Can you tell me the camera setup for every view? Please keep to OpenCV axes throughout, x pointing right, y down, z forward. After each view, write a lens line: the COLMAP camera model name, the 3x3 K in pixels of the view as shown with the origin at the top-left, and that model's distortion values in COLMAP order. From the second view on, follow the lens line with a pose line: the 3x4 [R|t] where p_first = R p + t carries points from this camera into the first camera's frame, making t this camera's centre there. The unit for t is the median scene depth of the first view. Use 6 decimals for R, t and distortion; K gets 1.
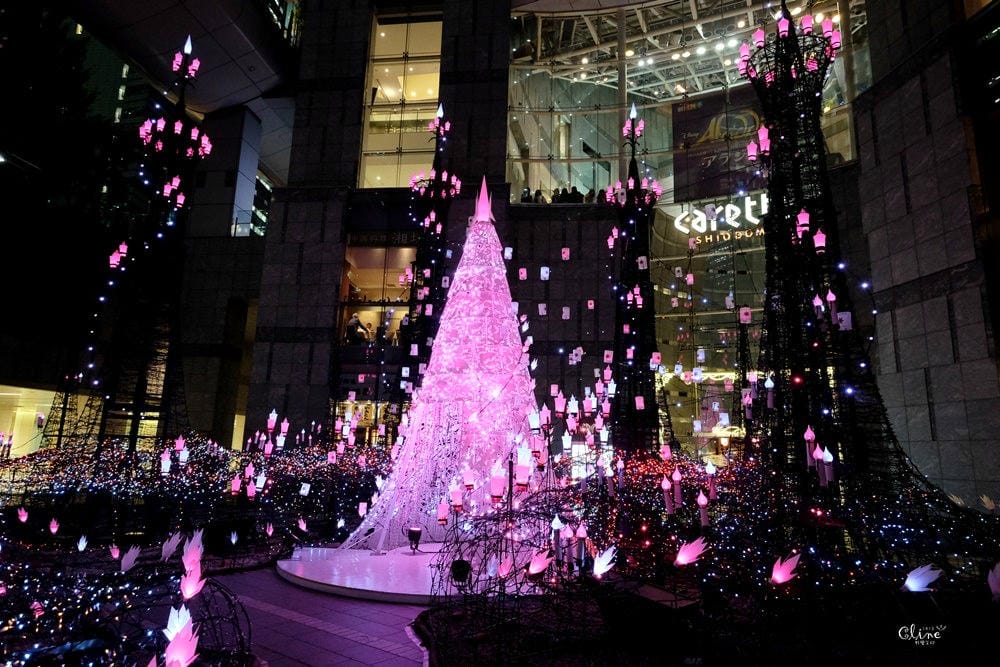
lens RADIAL K [[618.3, 0, 497.4], [0, 618.3, 328.0], [0, 0, 1]] dist [0.008223, -0.003401]
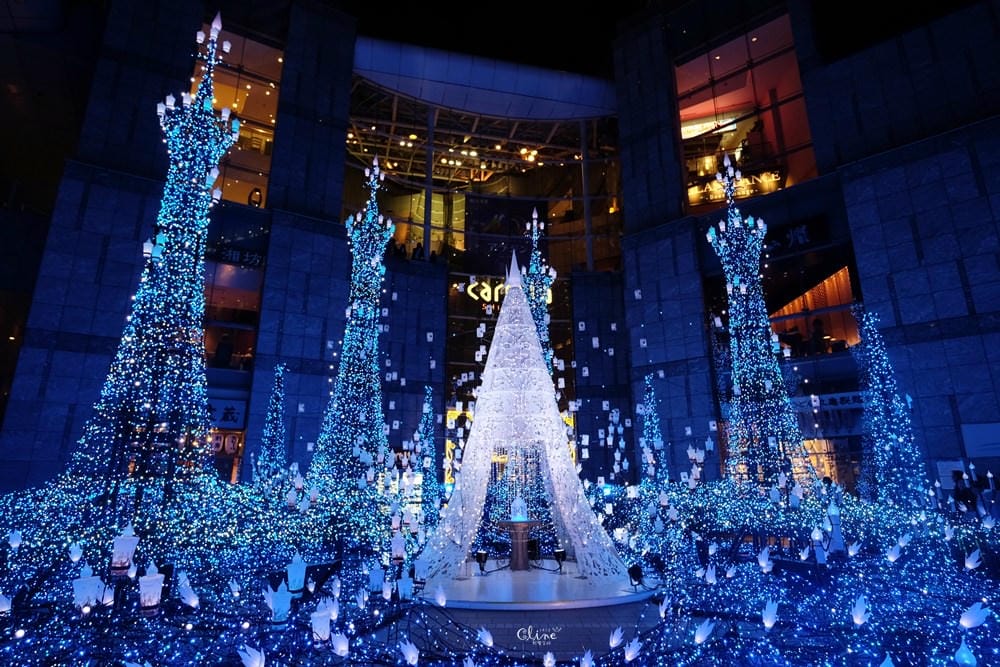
lens RADIAL K [[584.2, 0, 497.7], [0, 584.2, 321.0], [0, 0, 1]] dist [0.002524, -0.002885]
pose [[0.784388, 0.141819, 0.603840, -0.523644], [-0.097538, 0.989601, -0.105719, 0.014495], [-0.612554, 0.024027, 0.790063, 0.063454]]
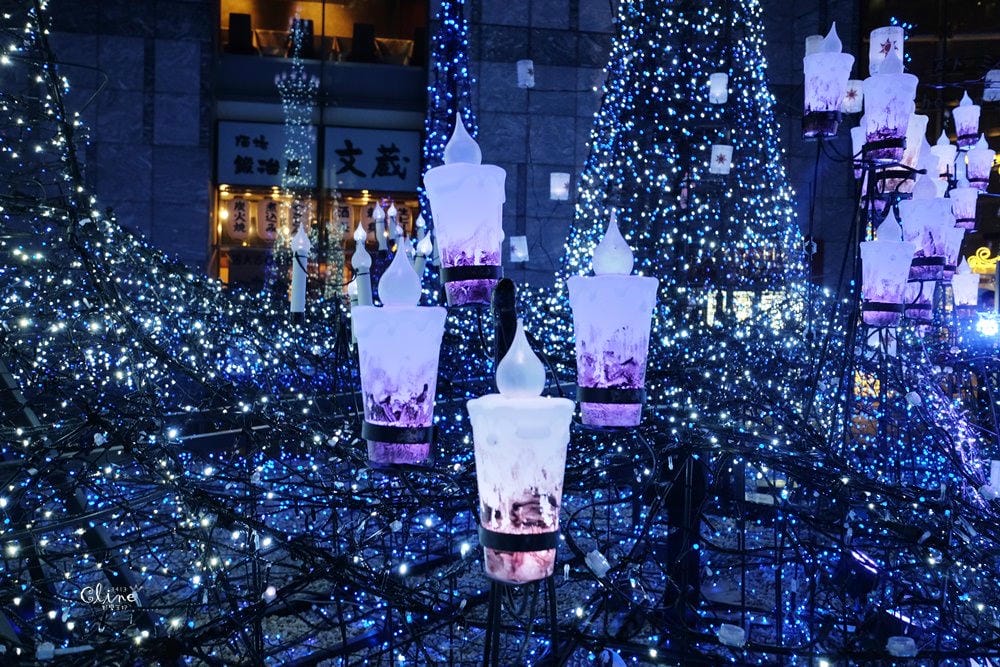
lens RADIAL K [[852.3, 0, 498.2], [0, 852.3, 328.4], [0, 0, 1]] dist [-0.000561, 0.003222]
pose [[0.958383, -0.008392, 0.285362, -0.332311], [-0.051150, 0.978346, 0.200558, 0.121604], [-0.280866, -0.206808, 0.937200, 0.545586]]
